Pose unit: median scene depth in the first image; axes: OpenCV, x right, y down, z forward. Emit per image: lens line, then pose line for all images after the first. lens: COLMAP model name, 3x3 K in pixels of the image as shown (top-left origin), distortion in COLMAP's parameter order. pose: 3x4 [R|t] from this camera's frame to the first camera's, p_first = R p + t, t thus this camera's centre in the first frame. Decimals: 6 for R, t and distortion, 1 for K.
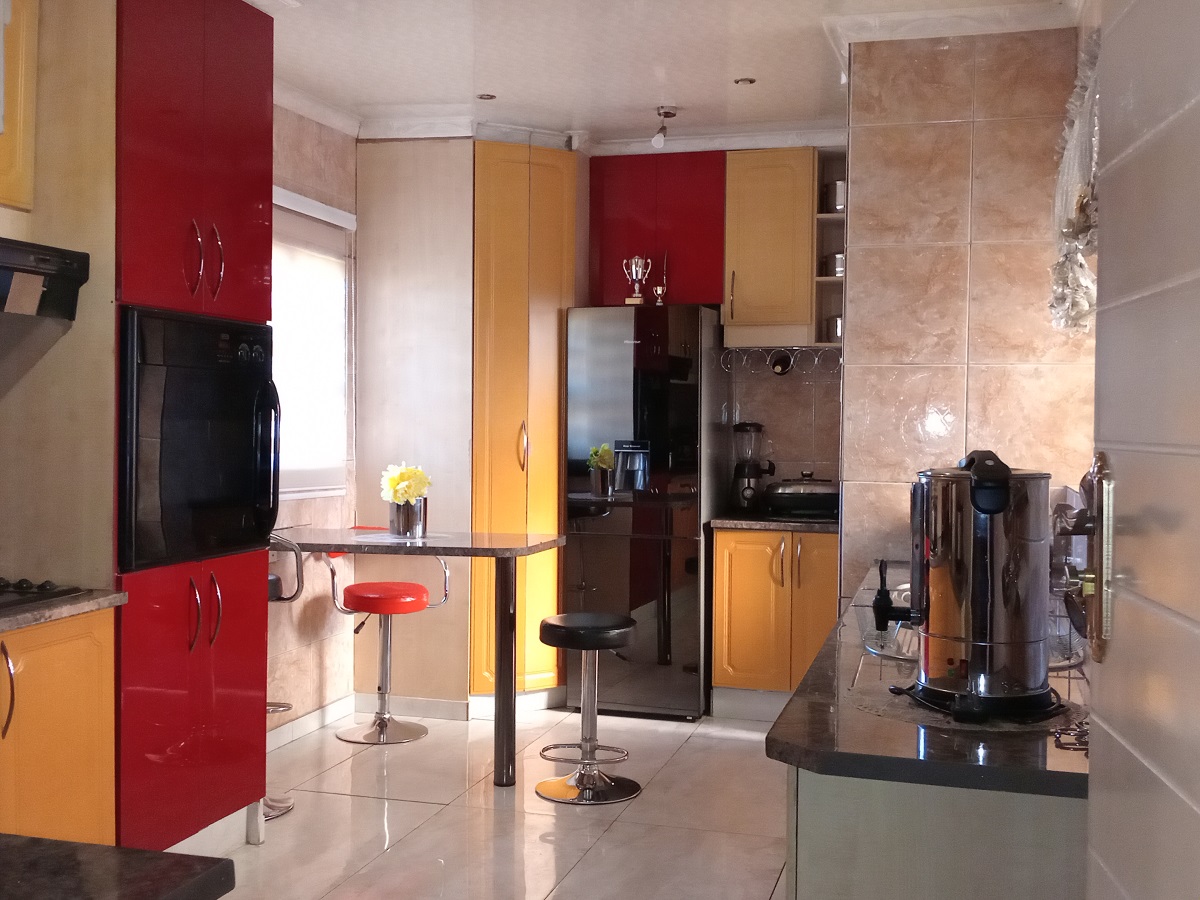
lens RADIAL K [[1295.5, 0, 603.4], [0, 1295.5, 449.6], [0, 0, 1]] dist [0.126391, -0.302635]
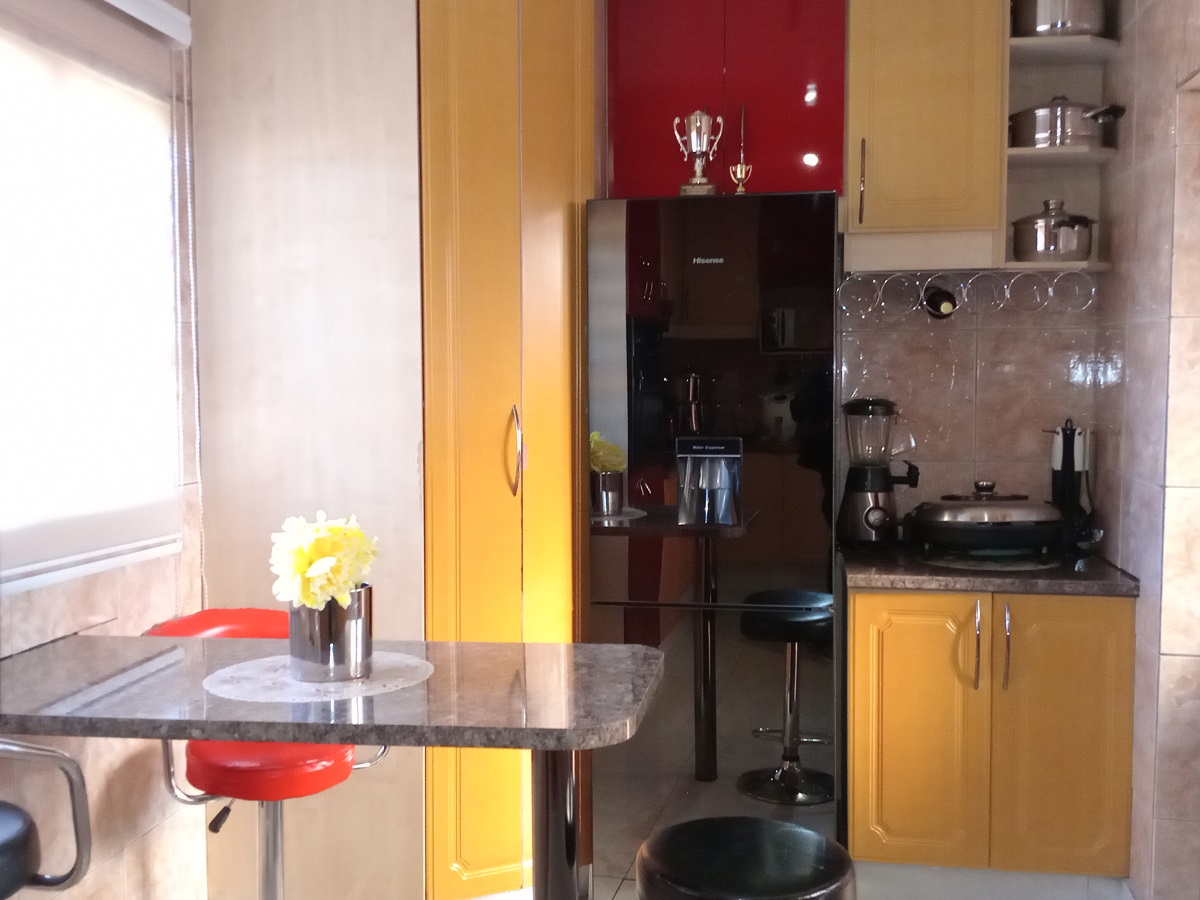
lens RADIAL K [[1295.5, 0, 603.4], [0, 1295.5, 449.6], [0, 0, 1]] dist [0.126391, -0.302635]
pose [[0.991932, -0.020377, 0.125119, -0.101879], [0.015984, 0.999223, 0.036019, -0.024672], [-0.125756, -0.033729, 0.991488, 0.487559]]
